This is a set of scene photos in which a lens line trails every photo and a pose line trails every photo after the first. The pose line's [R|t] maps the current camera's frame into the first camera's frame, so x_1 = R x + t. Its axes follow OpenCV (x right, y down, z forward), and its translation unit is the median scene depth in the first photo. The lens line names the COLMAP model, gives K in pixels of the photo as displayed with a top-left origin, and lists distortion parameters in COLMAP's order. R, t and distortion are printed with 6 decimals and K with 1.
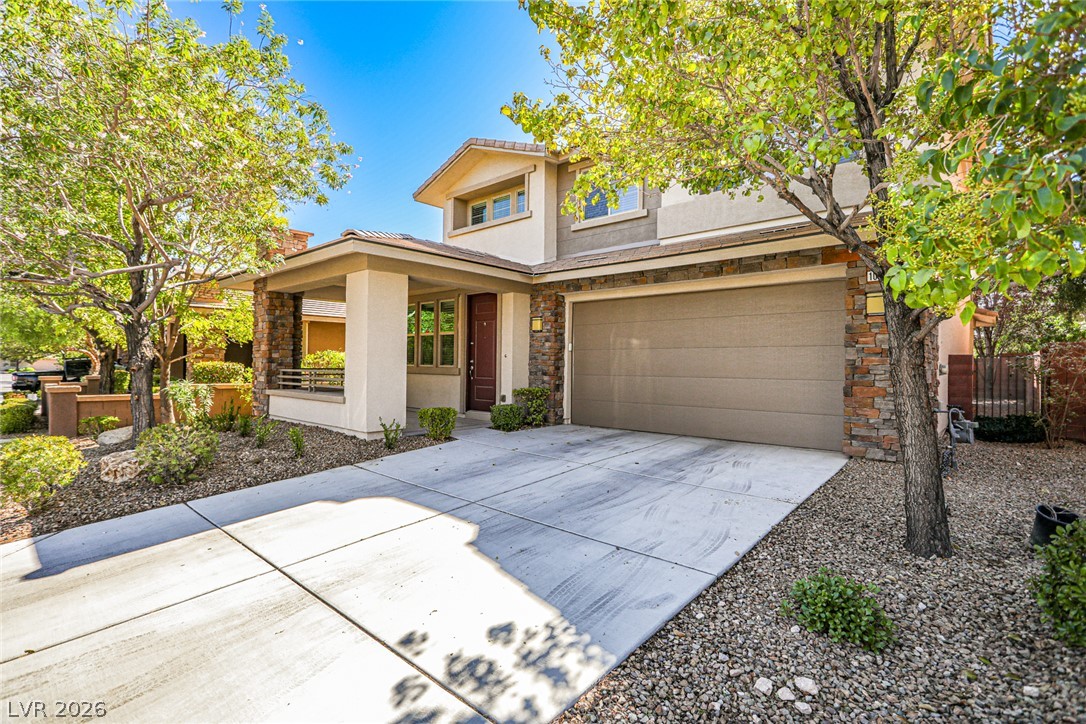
lens RADIAL K [[487.0, 0, 543.0], [0, 487.0, 362.0], [0, 0, 1]] dist [0.003408, 0.000564]
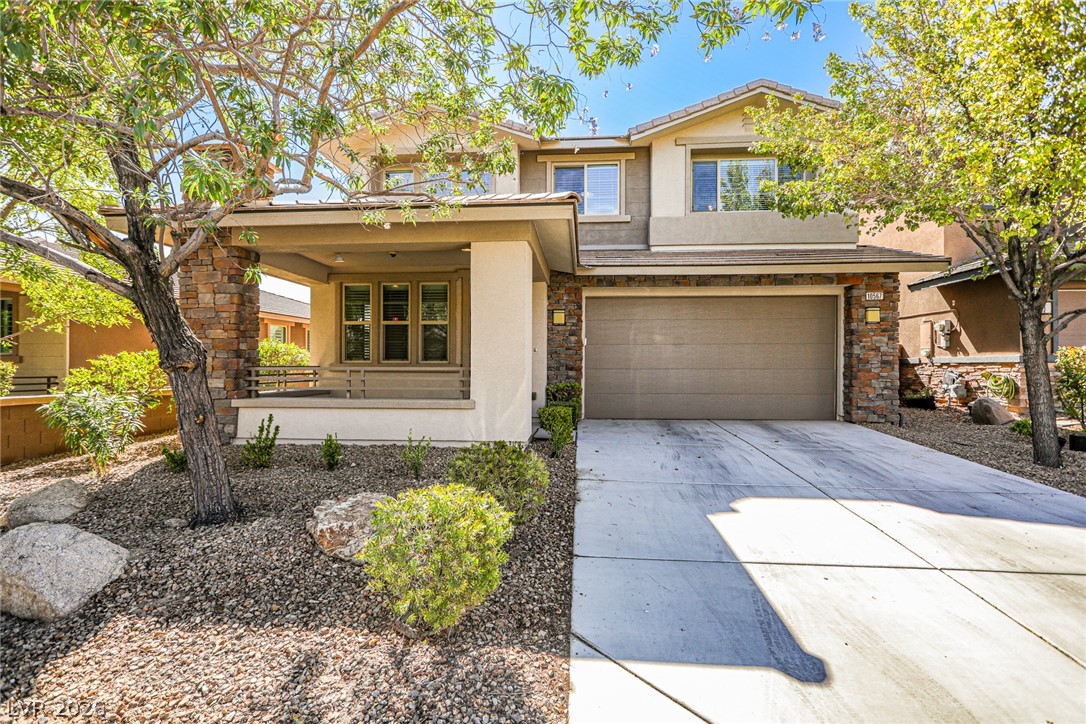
lens RADIAL K [[487.0, 0, 543.0], [0, 487.0, 362.0], [0, 0, 1]] dist [0.003408, 0.000564]
pose [[0.805064, -0.000583, 0.593188, -0.607809], [0.003044, 0.999990, -0.003148, 0.013288], [-0.593180, 0.004340, 0.805058, 0.253149]]
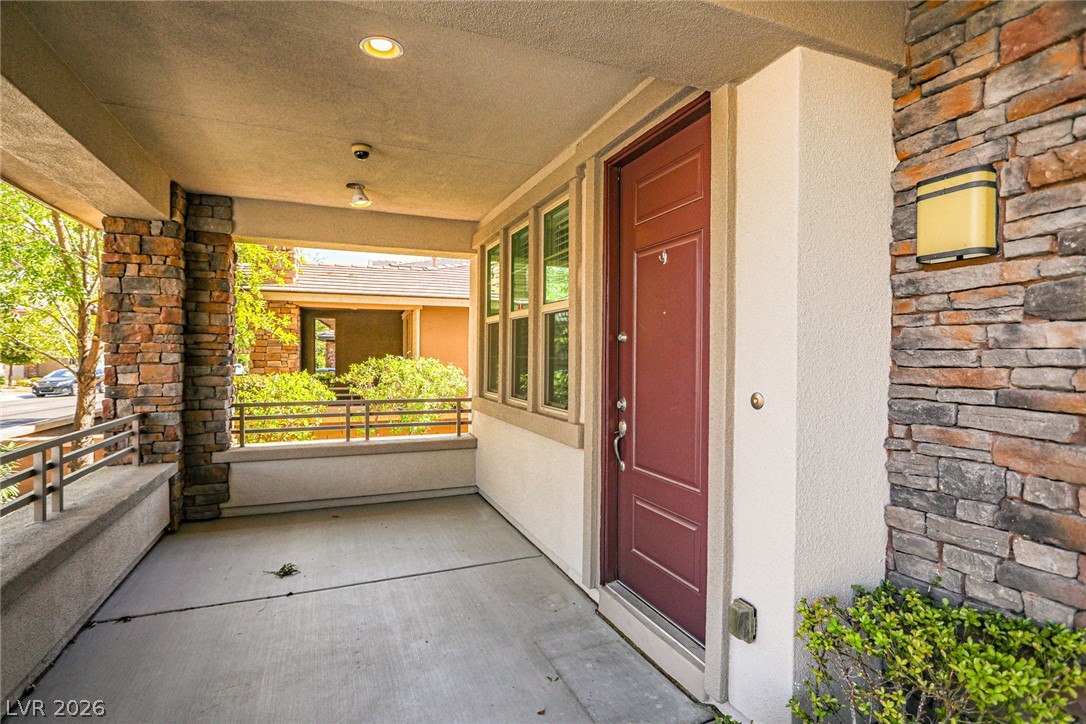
lens RADIAL K [[526.9, 0, 543.0], [0, 526.9, 362.0], [0, 0, 1]] dist [-0.000863, -0.000097]
pose [[0.895131, -0.000501, -0.445802, -0.059070], [0.004711, 0.999954, 0.008335, -0.029753], [0.445777, -0.009561, 0.895093, 0.778485]]
